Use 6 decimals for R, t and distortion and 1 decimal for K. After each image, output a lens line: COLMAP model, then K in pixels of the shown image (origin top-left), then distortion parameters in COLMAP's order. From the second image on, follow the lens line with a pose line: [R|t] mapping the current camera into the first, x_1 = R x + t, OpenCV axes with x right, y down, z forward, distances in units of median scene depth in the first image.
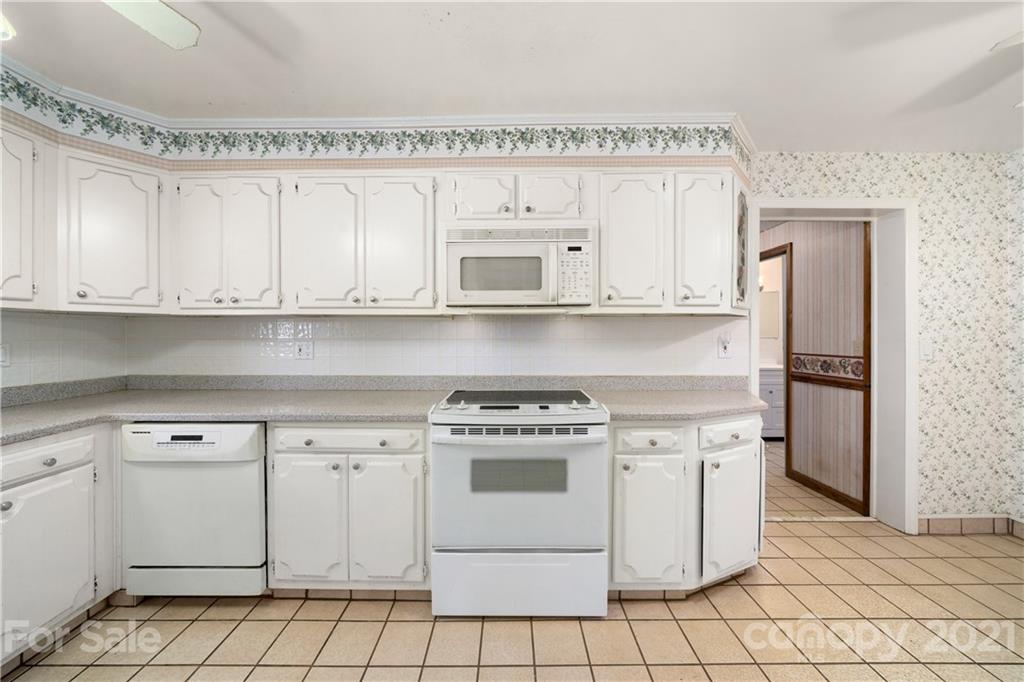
lens RADIAL K [[352.9, 0, 507.3], [0, 352.9, 337.0], [0, 0, 1]] dist [-0.007017, 0.000266]
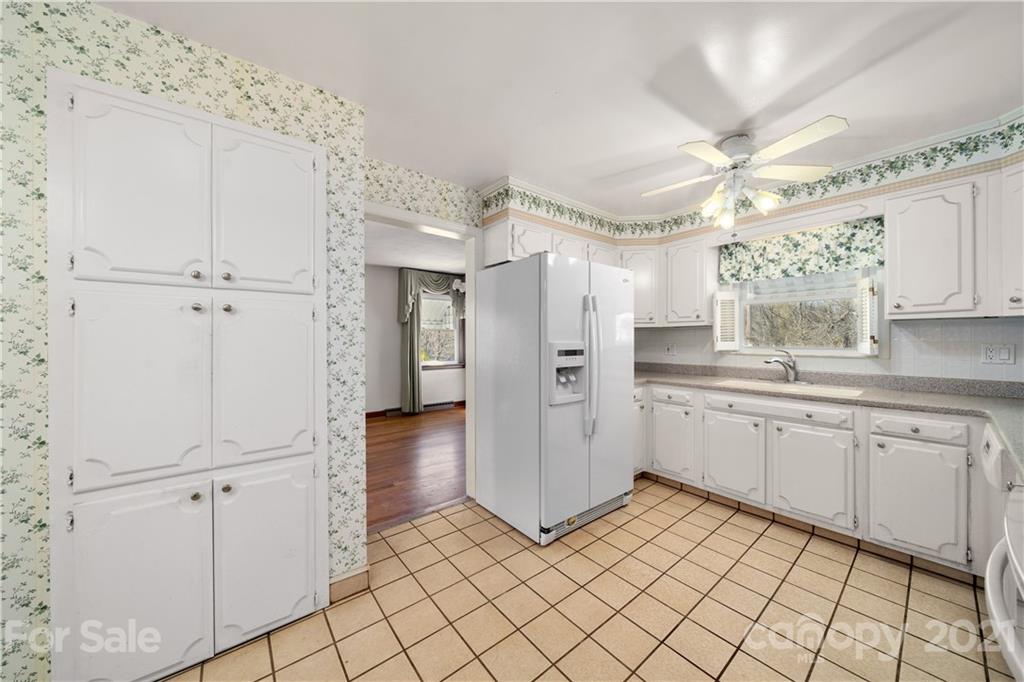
lens RADIAL K [[352.9, 0, 495.0], [0, 352.9, 334.2], [0, 0, 1]] dist [-0.007017, 0.000266]
pose [[-0.805013, -0.006369, -0.593223, 0.693550], [-0.001484, 0.999961, -0.008723, -0.004842], [0.593256, -0.006142, -0.804991, 0.915063]]
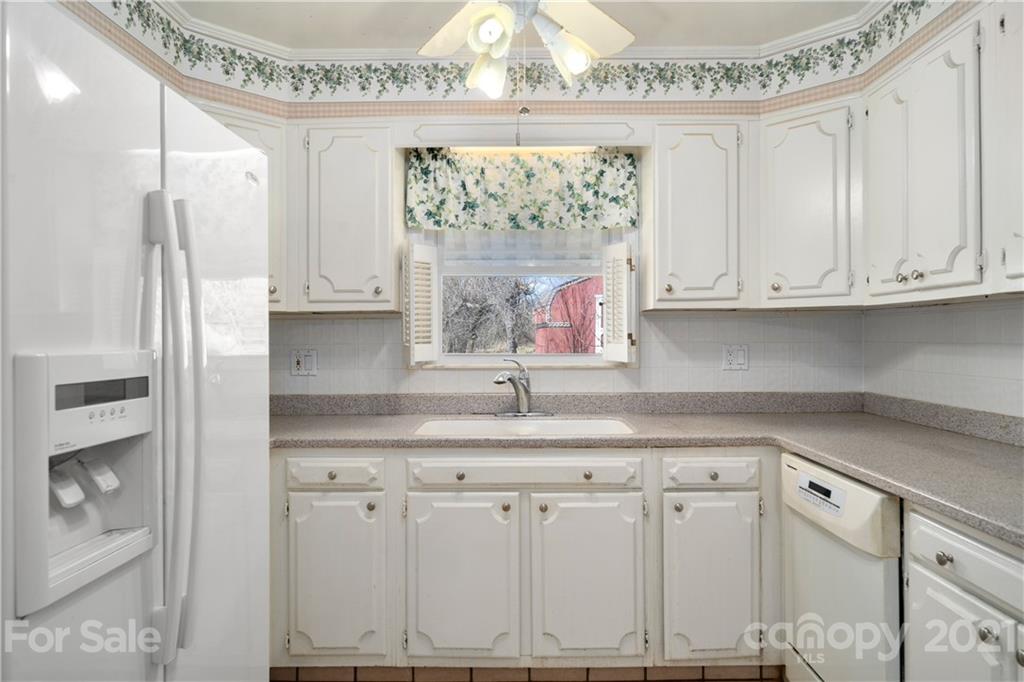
lens RADIAL K [[643.4, 0, 520.1], [0, 643.4, 338.7], [0, 0, 1]] dist [0.000405, 0.004472]
pose [[0.000888, 0.002517, -0.999996, 0.302677], [-0.001497, 0.999996, 0.002516, -0.003393], [0.999998, 0.001494, 0.000892, 0.395971]]
